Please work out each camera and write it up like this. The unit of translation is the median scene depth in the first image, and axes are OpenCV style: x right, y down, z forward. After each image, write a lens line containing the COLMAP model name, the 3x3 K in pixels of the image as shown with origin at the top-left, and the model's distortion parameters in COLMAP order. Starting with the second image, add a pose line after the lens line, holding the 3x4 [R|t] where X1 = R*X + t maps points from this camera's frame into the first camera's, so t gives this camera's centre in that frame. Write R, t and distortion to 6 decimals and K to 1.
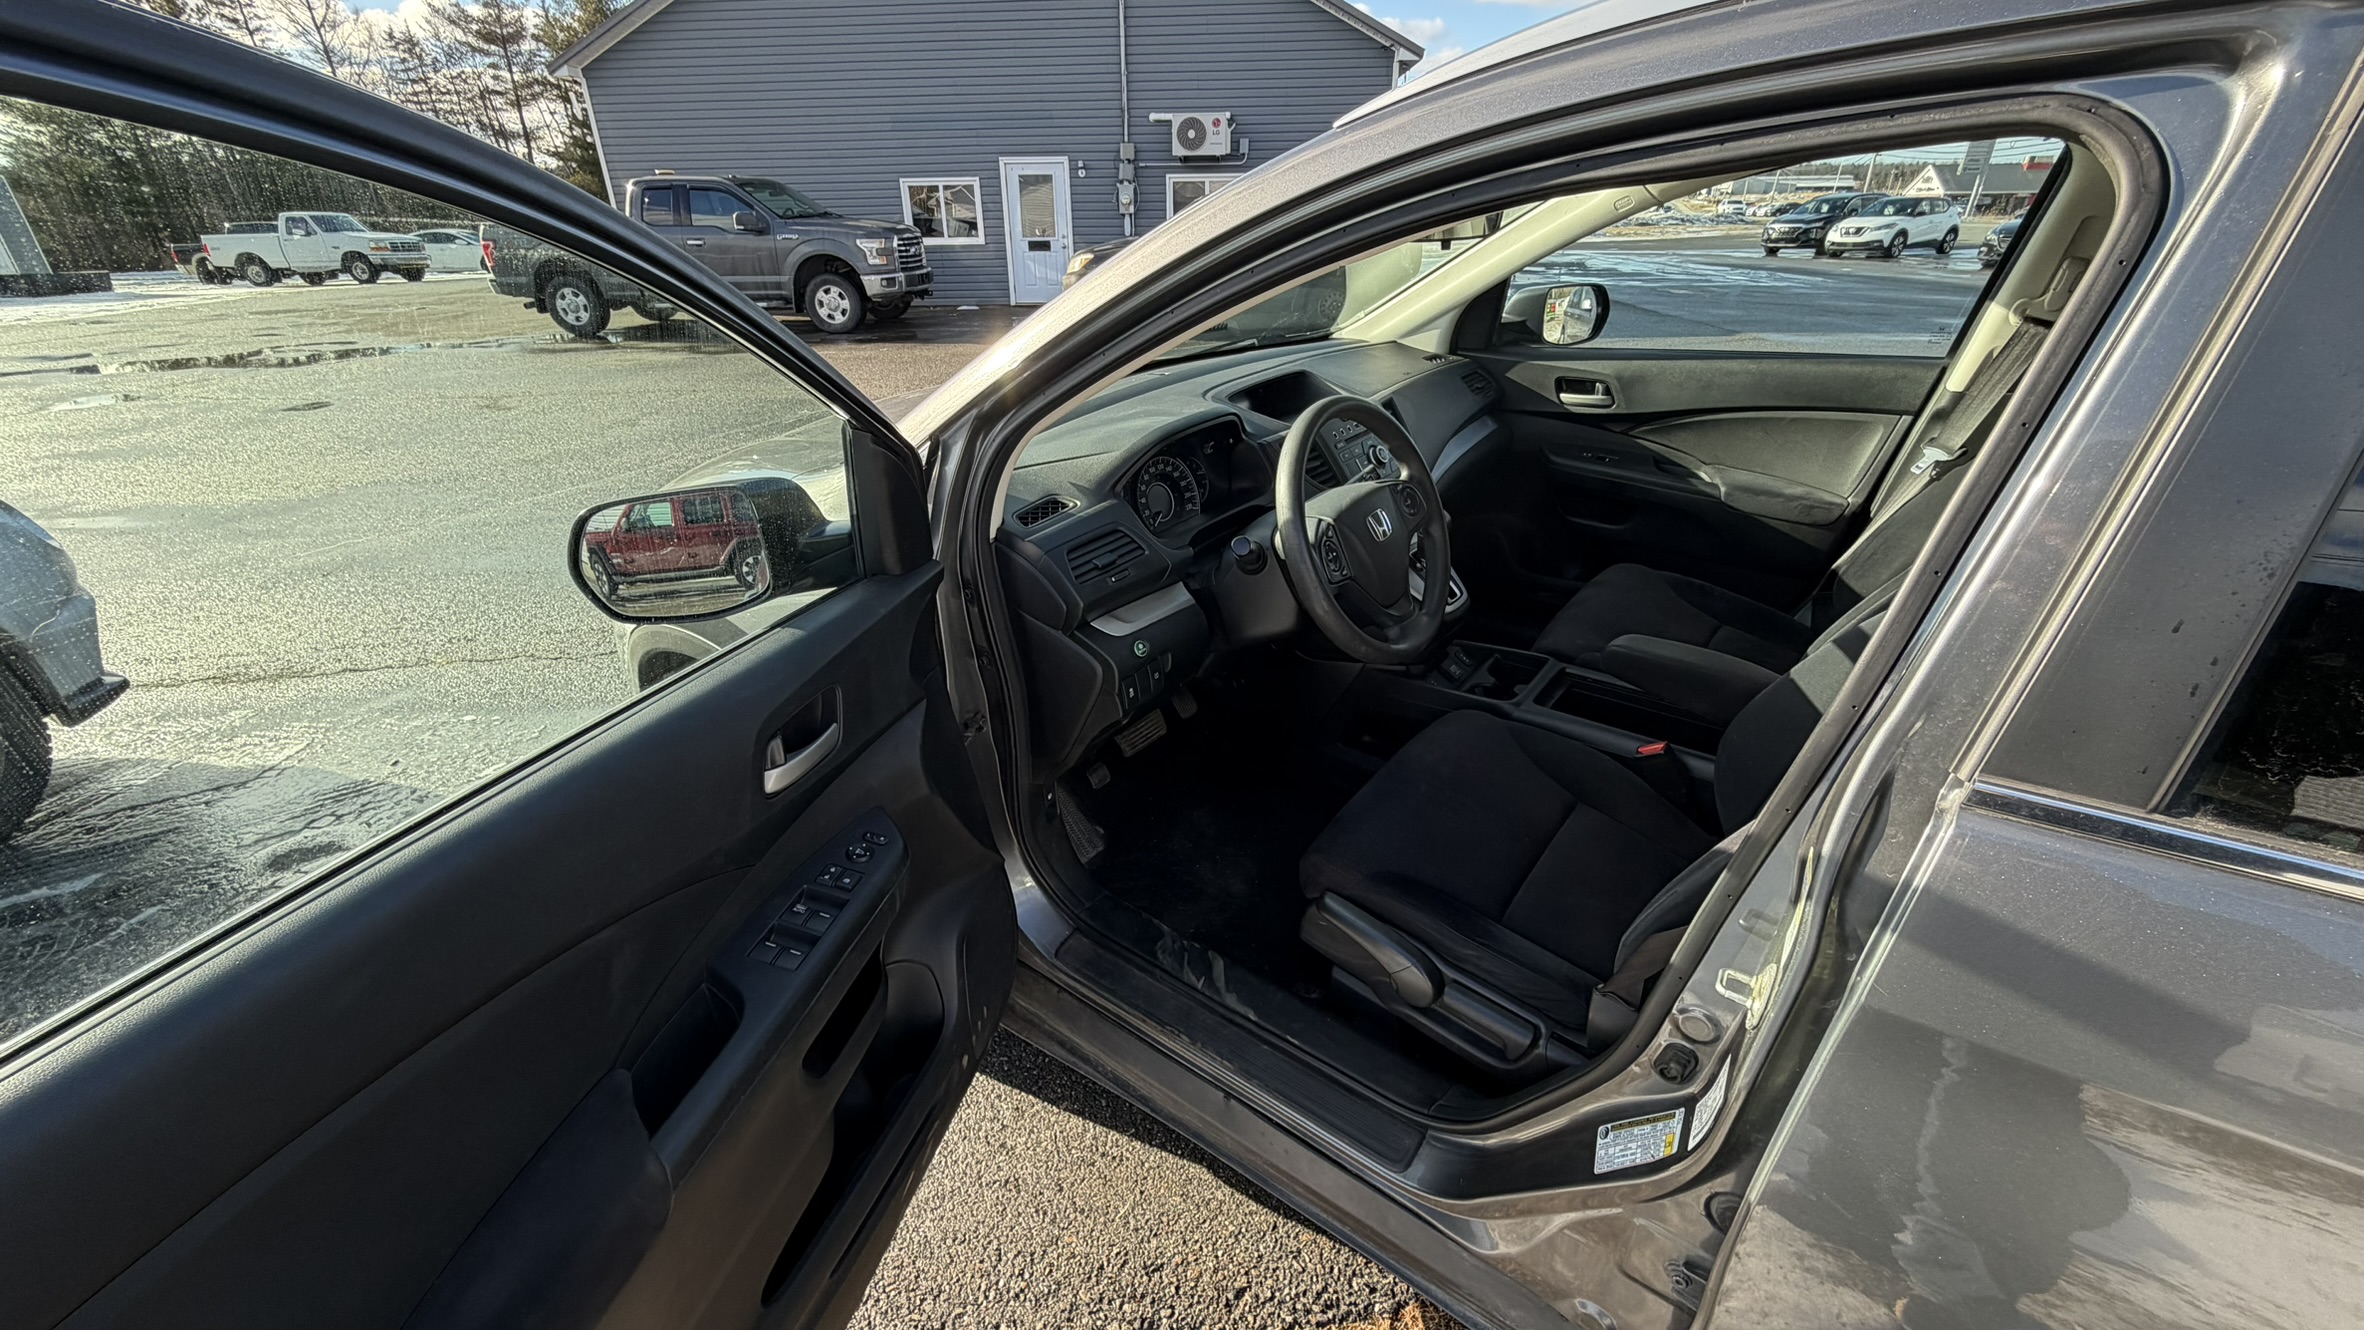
lens RADIAL K [[944.3, 0, 1187.1], [0, 944.3, 665.8], [0, 0, 1]] dist [0.002915, 0.001431]
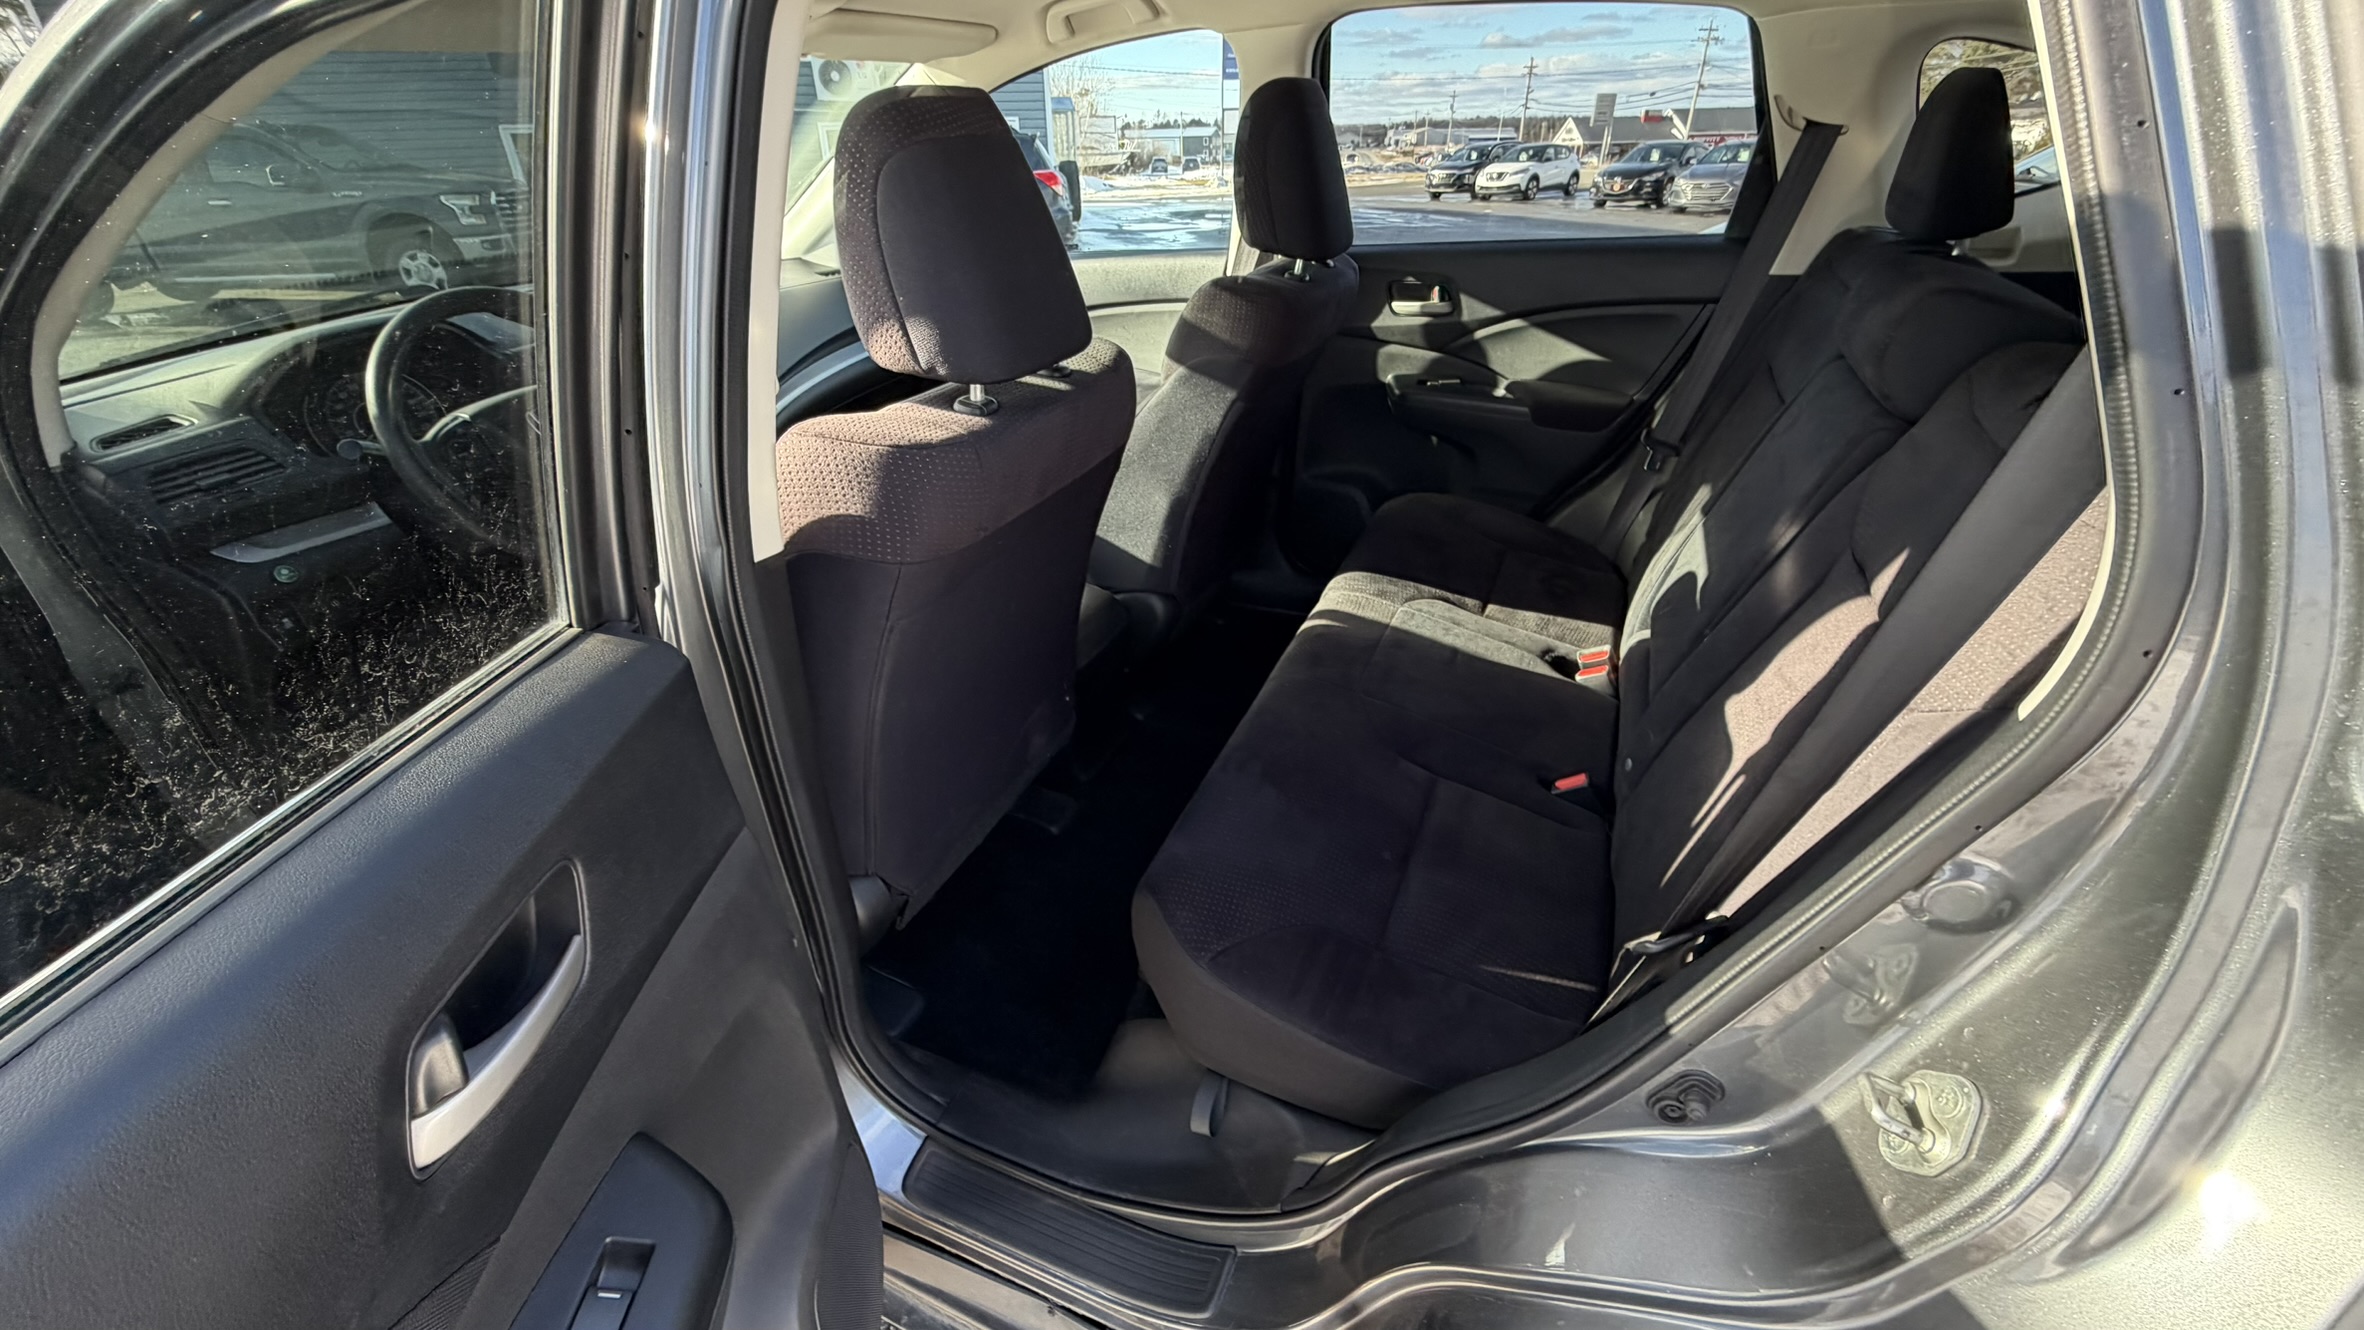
lens RADIAL K [[944.3, 0, 1183.9], [0, 944.3, 661.2], [0, 0, 1]] dist [0.002915, 0.001431]
pose [[0.966466, -0.128144, 0.222538, 0.031701], [0.120433, 0.991563, 0.047943, 0.006965], [-0.226804, -0.019535, 0.973744, -0.005439]]
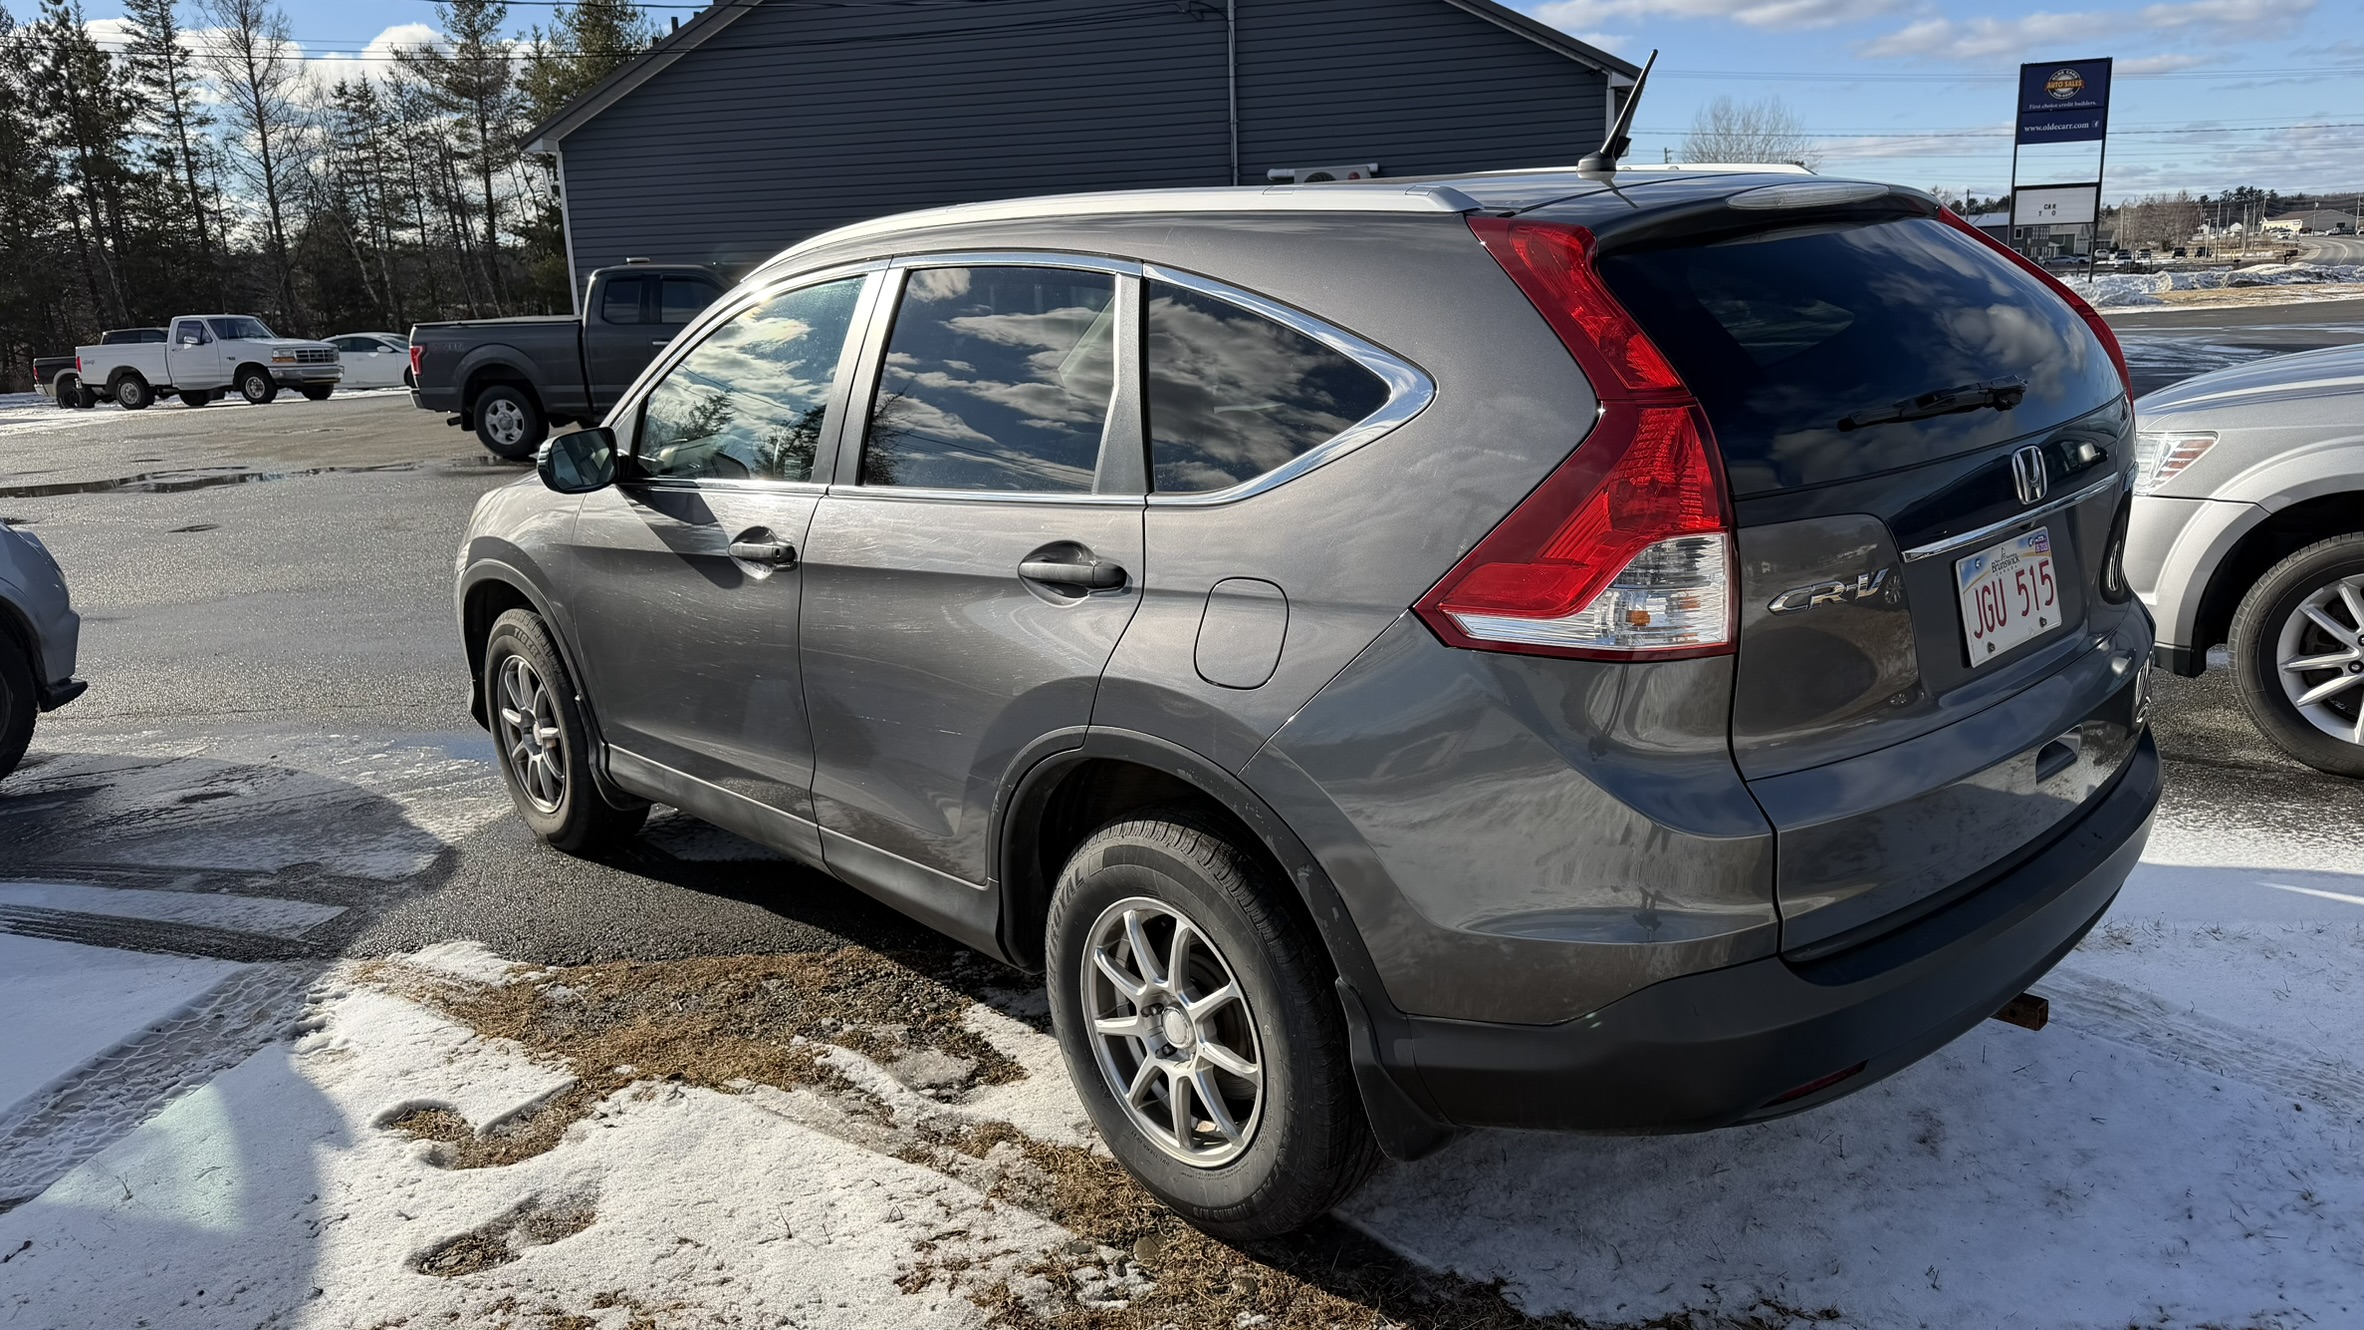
lens RADIAL K [[1690.6, 0, 1190.0], [0, 1690.6, 677.9], [0, 0, 1]] dist [0.026559, -0.008046]
pose [[0.984769, 0.017174, -0.173016, 0.079692], [-0.054789, 0.975063, -0.215061, 0.050074], [0.165008, 0.221265, 0.961153, -0.106712]]
